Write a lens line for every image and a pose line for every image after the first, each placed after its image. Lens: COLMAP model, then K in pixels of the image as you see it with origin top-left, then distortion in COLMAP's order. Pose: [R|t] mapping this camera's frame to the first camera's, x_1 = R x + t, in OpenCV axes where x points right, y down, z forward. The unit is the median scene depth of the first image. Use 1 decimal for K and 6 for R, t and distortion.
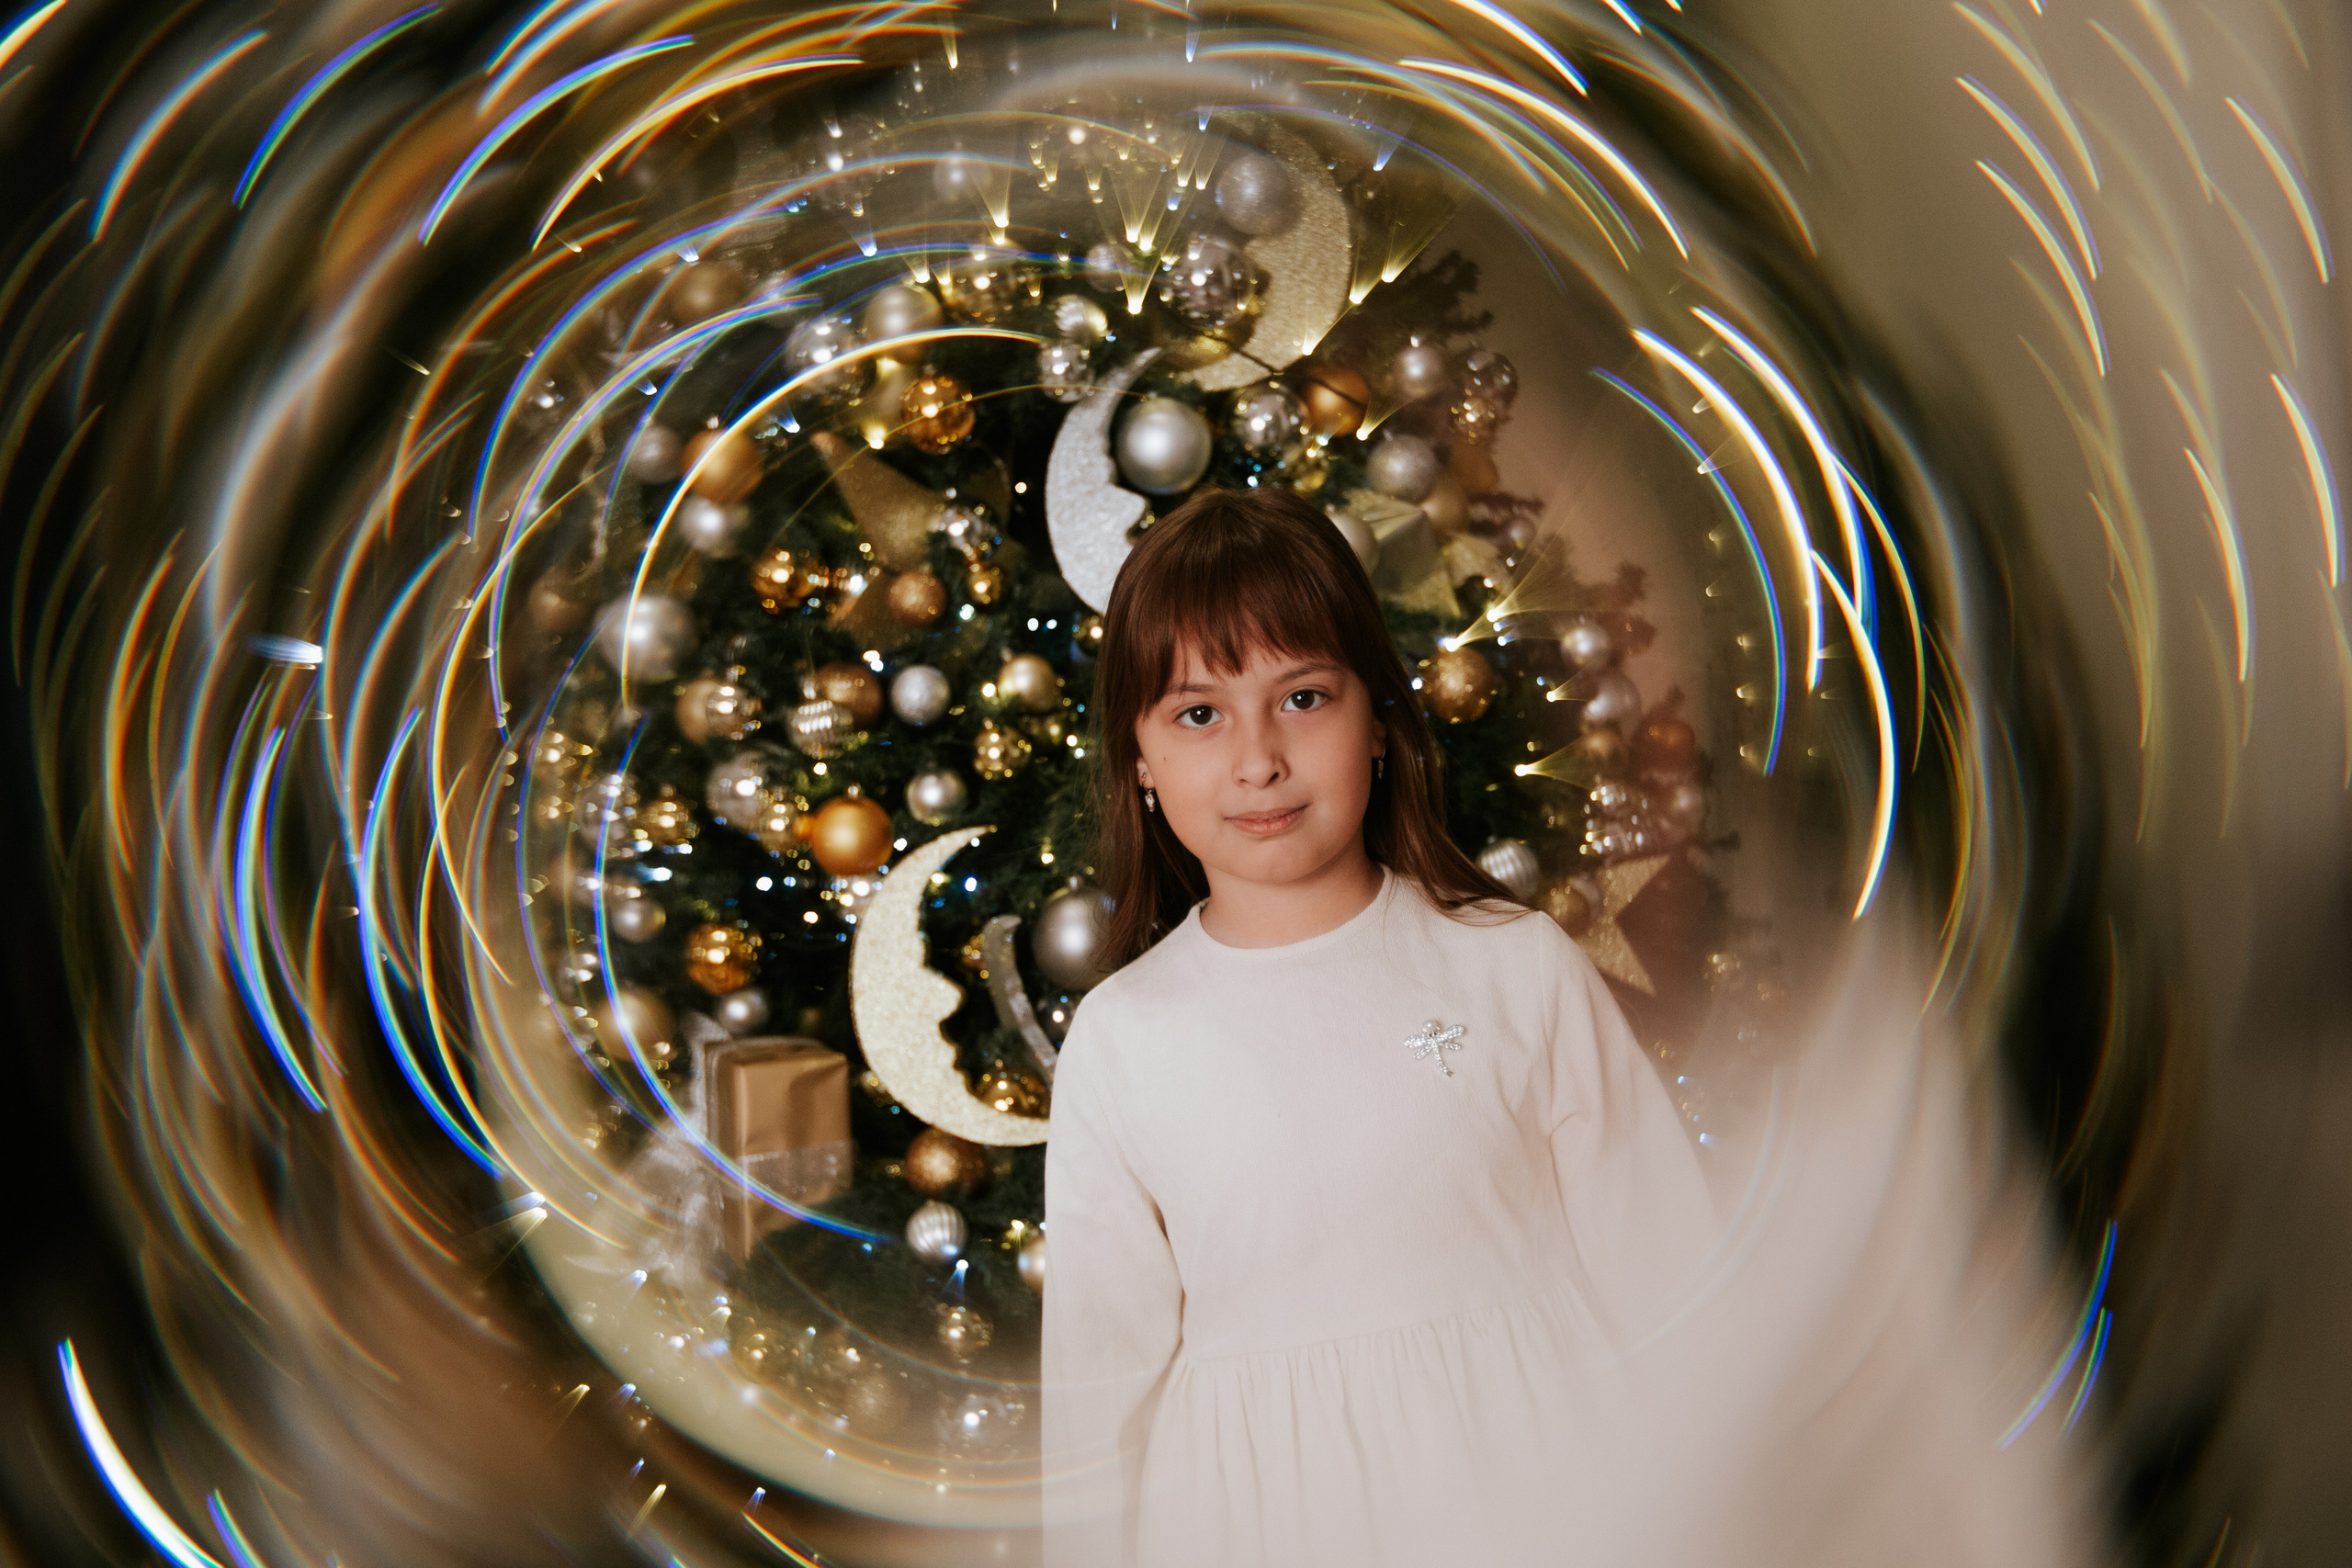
lens RADIAL K [[2005.7, 0, 1281.2], [0, 2005.7, 788.8], [0, 0, 1]] dist [-0.027431, -0.000072]
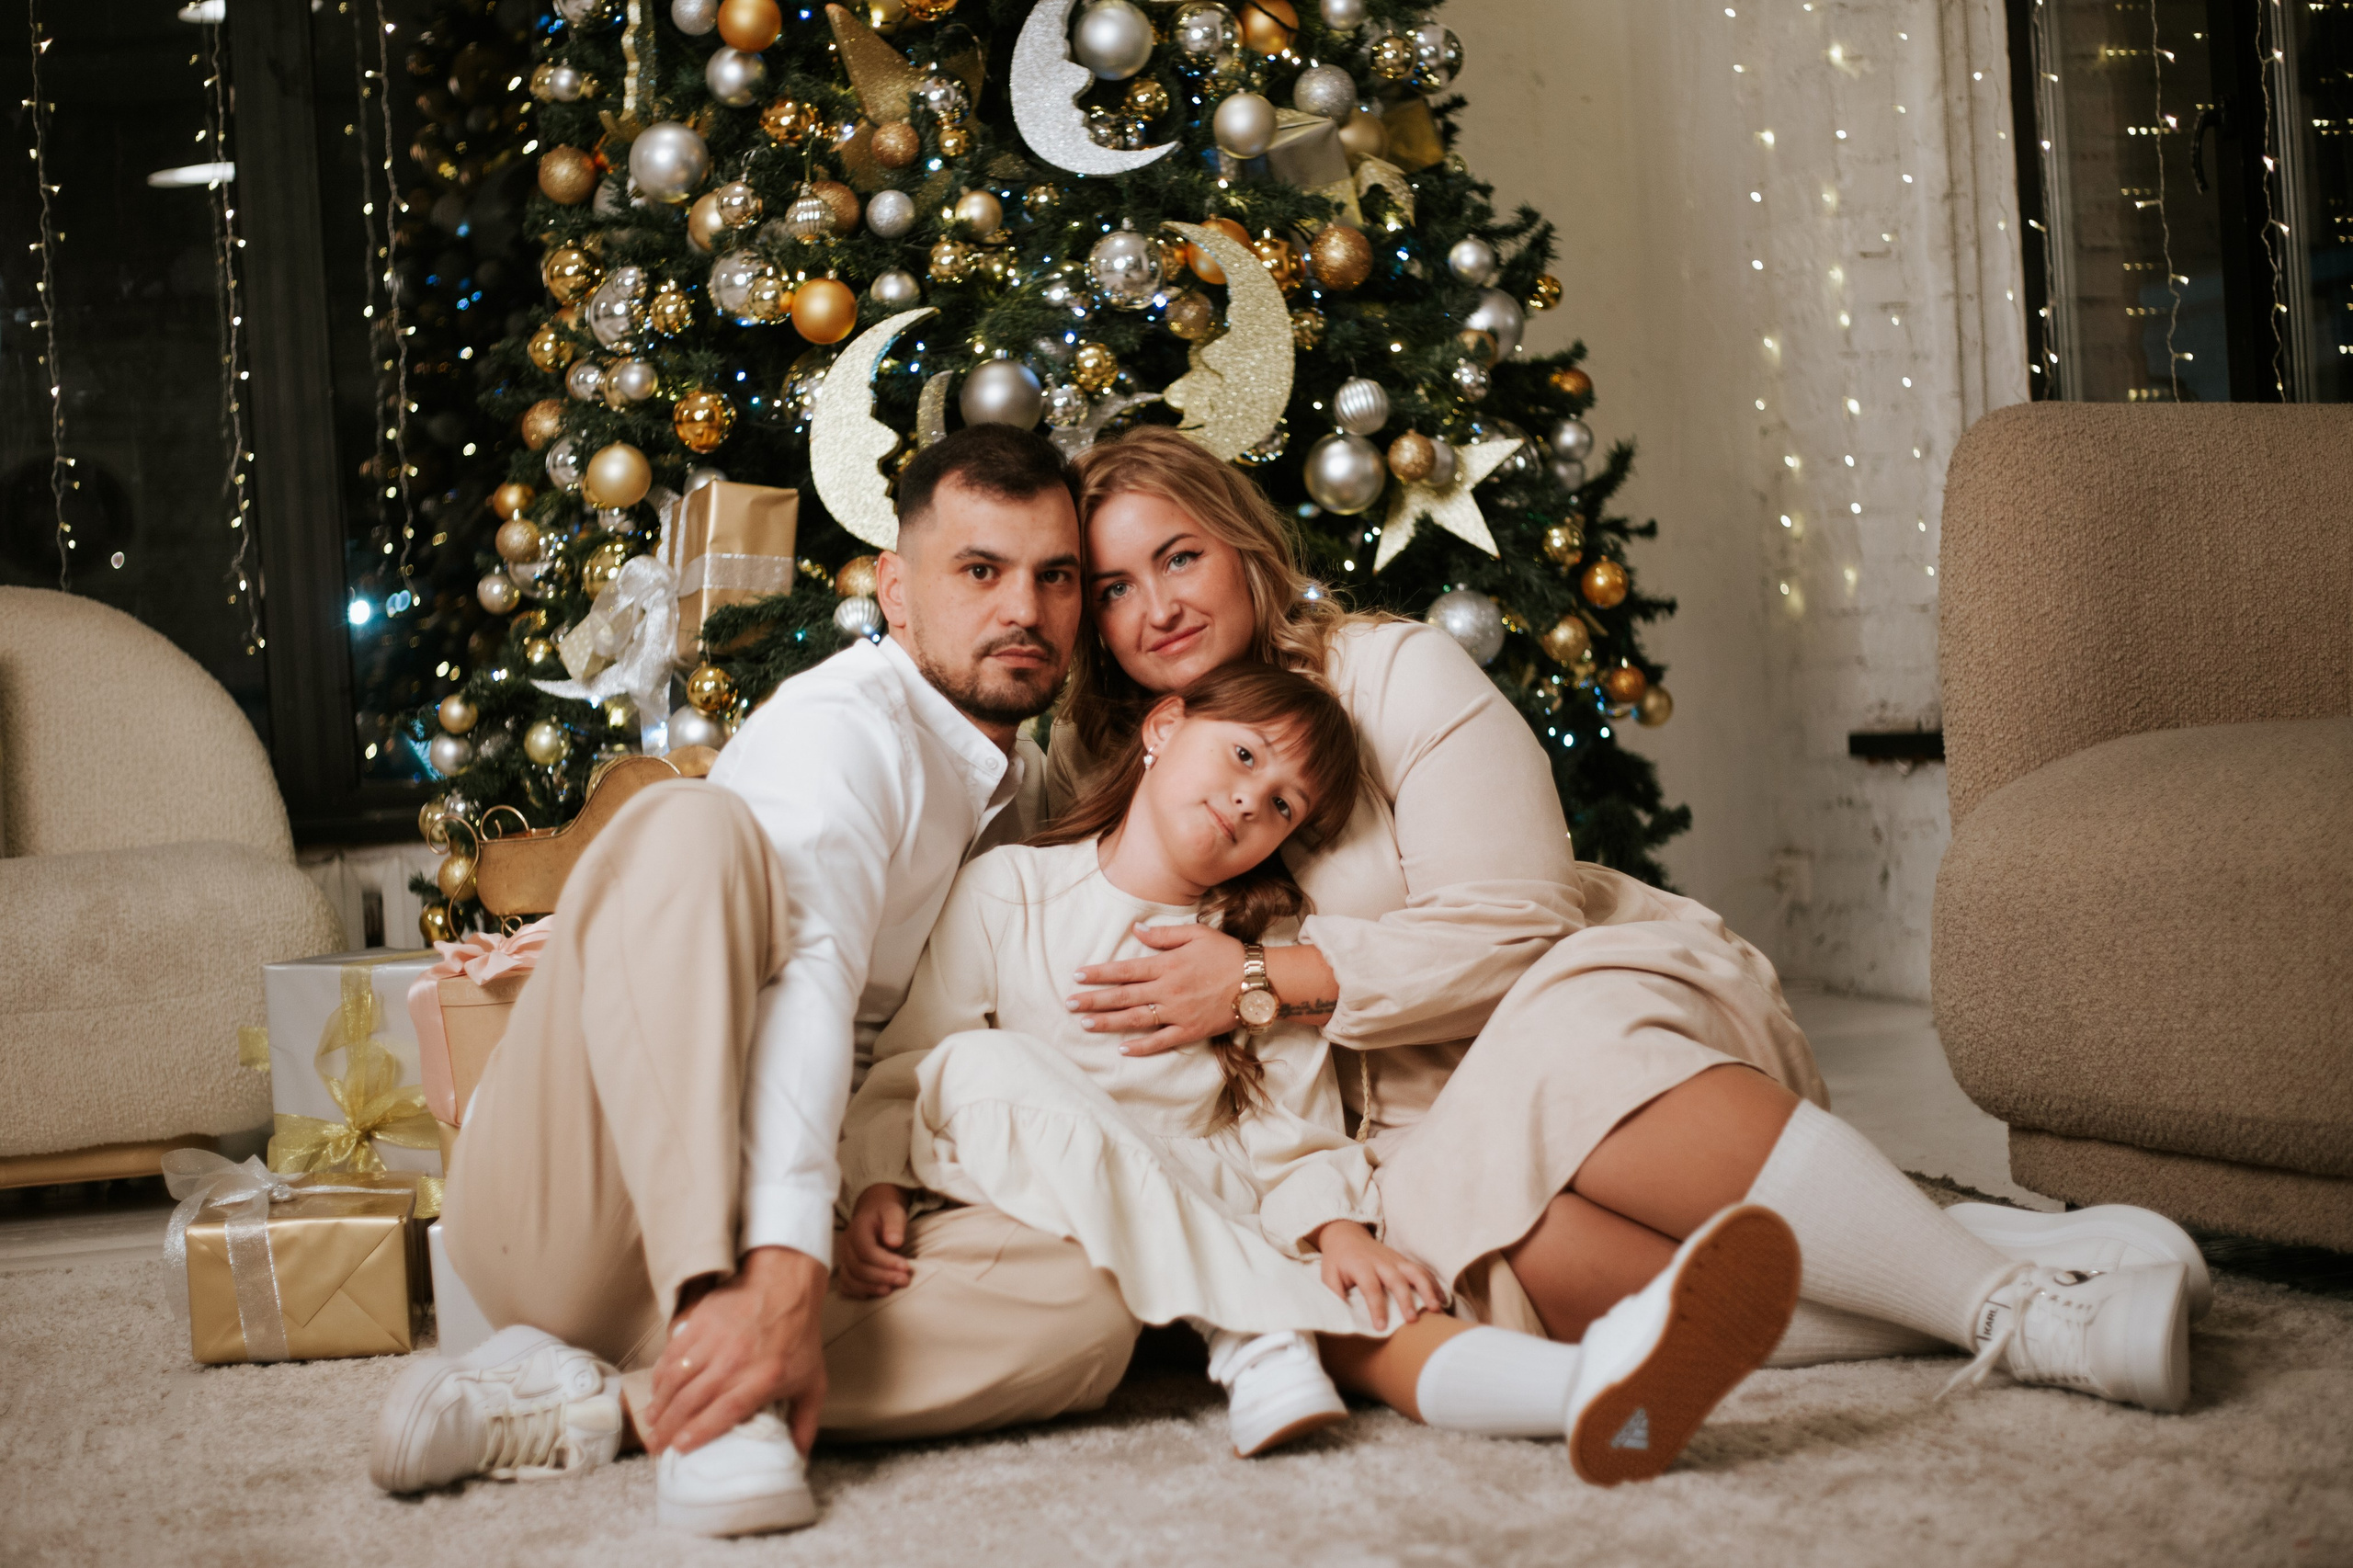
lens RADIAL K [[3629.9, 0, 1176.5], [0, 3629.9, 784.0], [0, 0, 1]] dist [-0.089722, -0.064835]
pose [[0.992449, 0.095708, -0.076708, 0.189226], [-0.103105, 0.989720, -0.099111, 0.484967], [0.066434, 0.106271, 0.992115, -1.105894]]
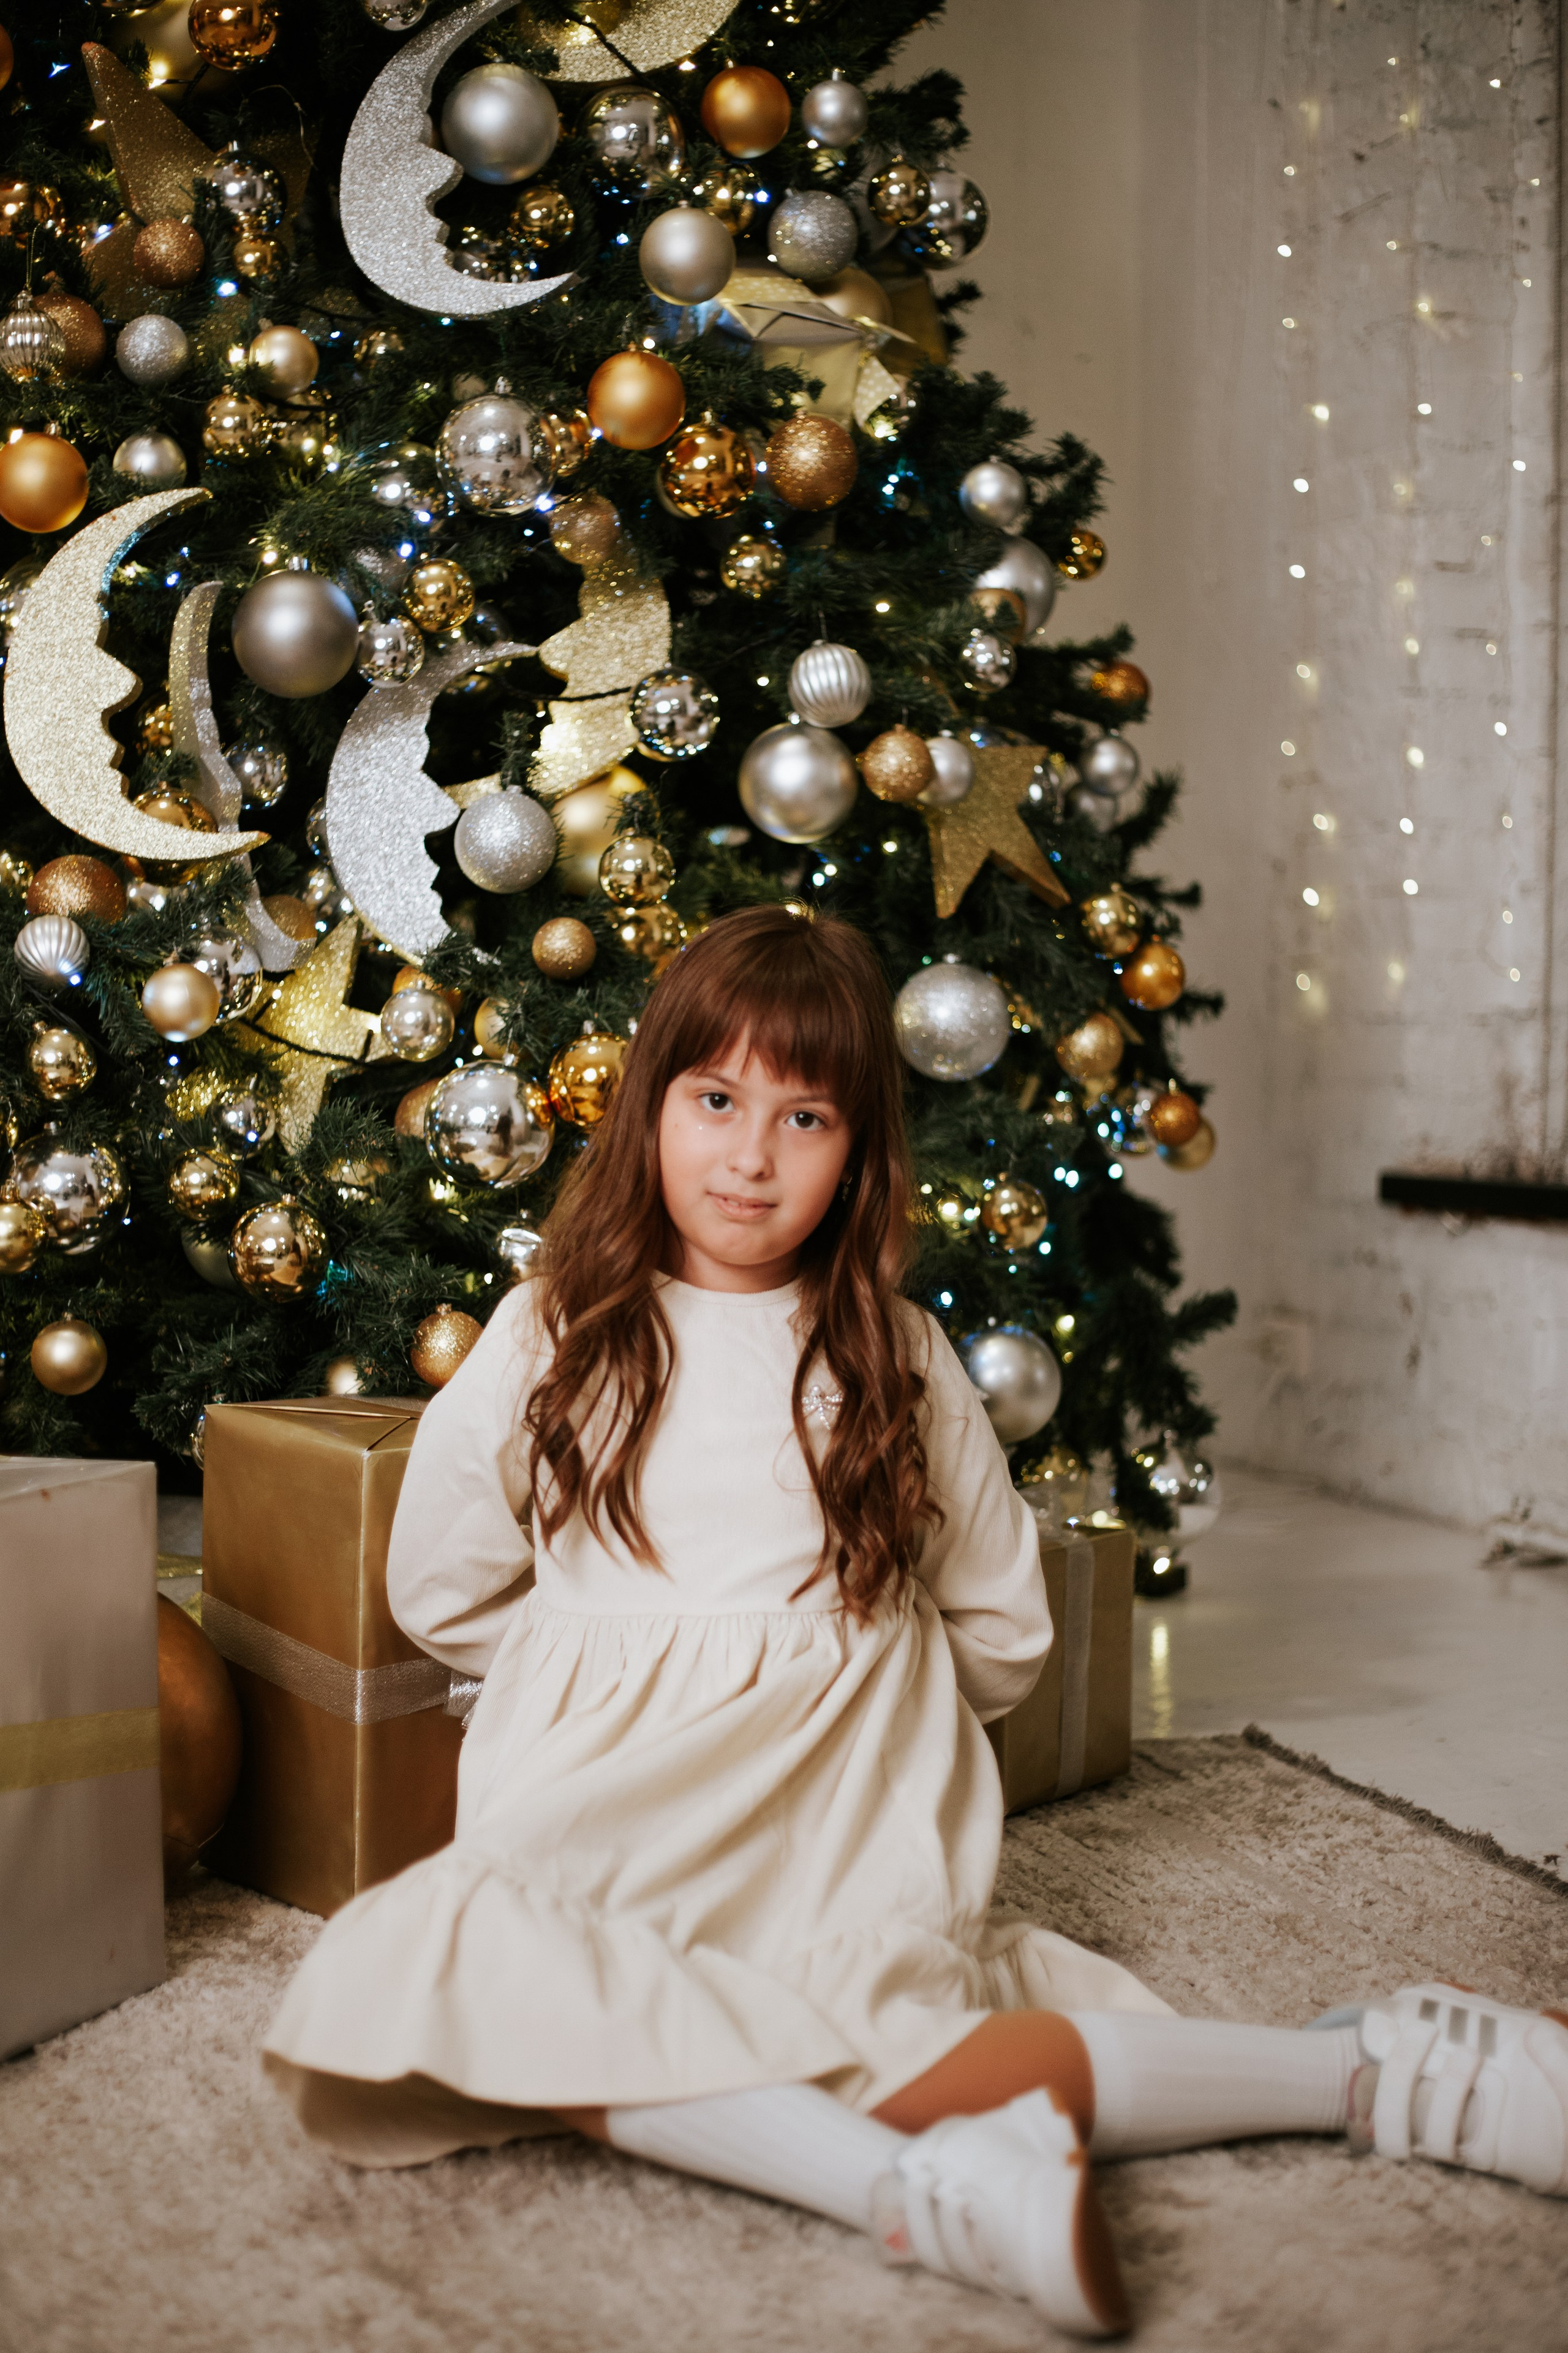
lens RADIAL K [[3511.0, 0, 744.1], [0, 3511.0, 1180.8], [0, 0, 1]] dist [-0.086703, -0.073239]
pose [[0.986900, 0.161009, -0.010173, 0.124191], [-0.161269, 0.982818, -0.089789, 0.367010], [-0.004459, 0.090254, 0.995909, -0.376060]]
